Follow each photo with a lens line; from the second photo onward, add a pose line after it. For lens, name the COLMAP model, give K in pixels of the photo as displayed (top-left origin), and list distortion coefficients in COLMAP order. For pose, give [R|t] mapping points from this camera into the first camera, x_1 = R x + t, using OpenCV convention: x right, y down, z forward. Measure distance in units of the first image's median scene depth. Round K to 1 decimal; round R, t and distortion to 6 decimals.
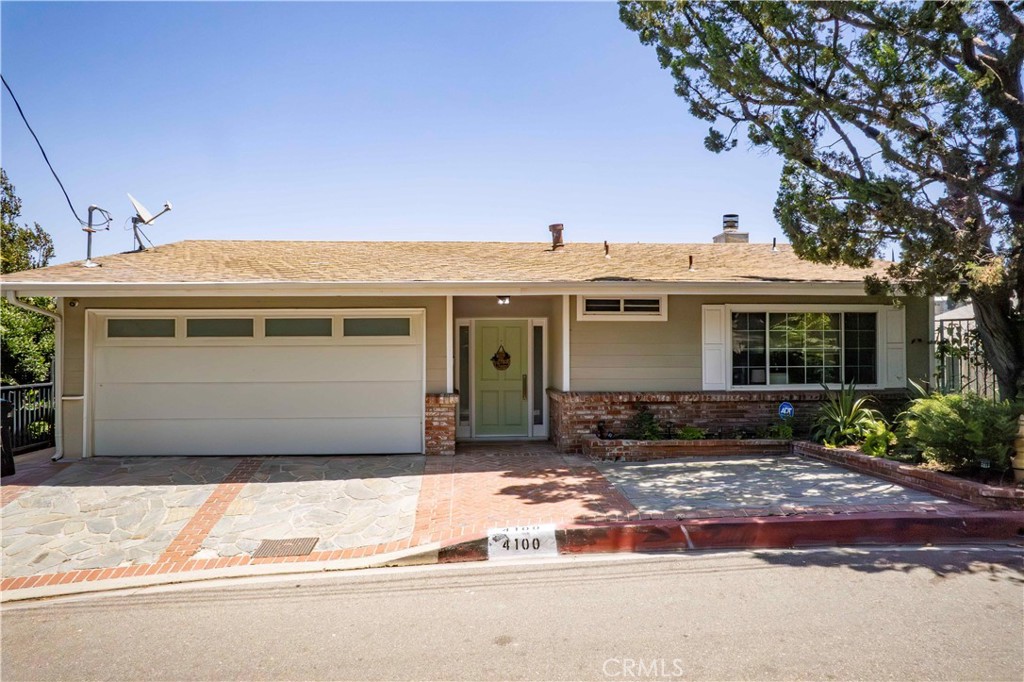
lens RADIAL K [[656.7, 0, 517.8], [0, 656.7, 342.8], [0, 0, 1]] dist [-0.077492, 0.069461]
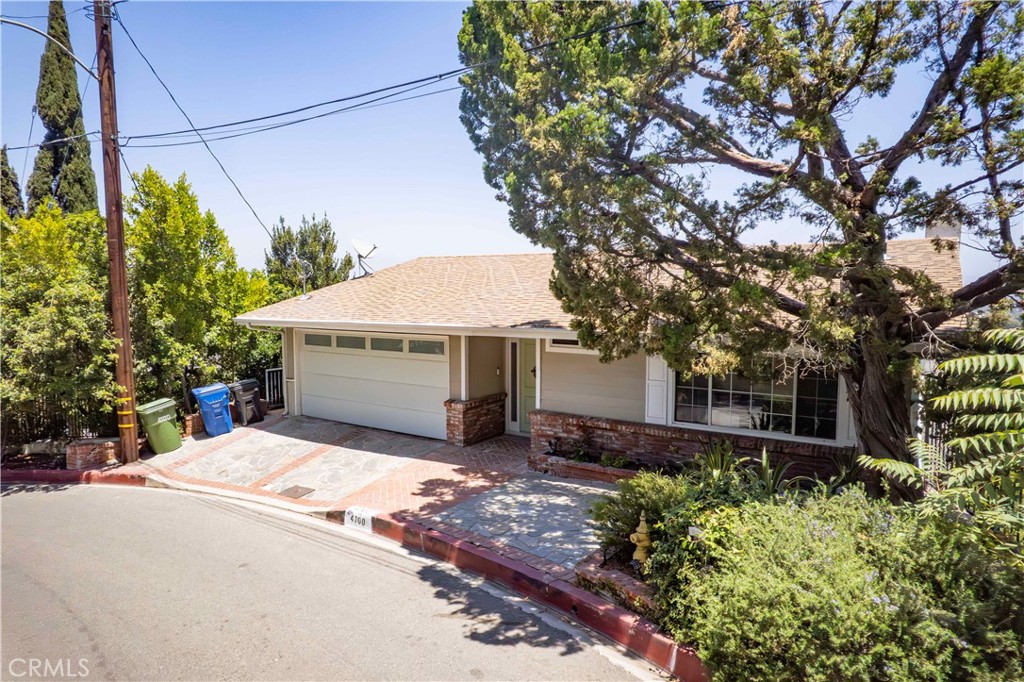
lens RADIAL K [[656.7, 0, 517.8], [0, 656.7, 342.8], [0, 0, 1]] dist [-0.077492, 0.069461]
pose [[0.788471, 0.055425, -0.612570, 0.792661], [0.000672, 0.995853, 0.090969, -0.160310], [0.615072, -0.072138, 0.785164, 0.036289]]
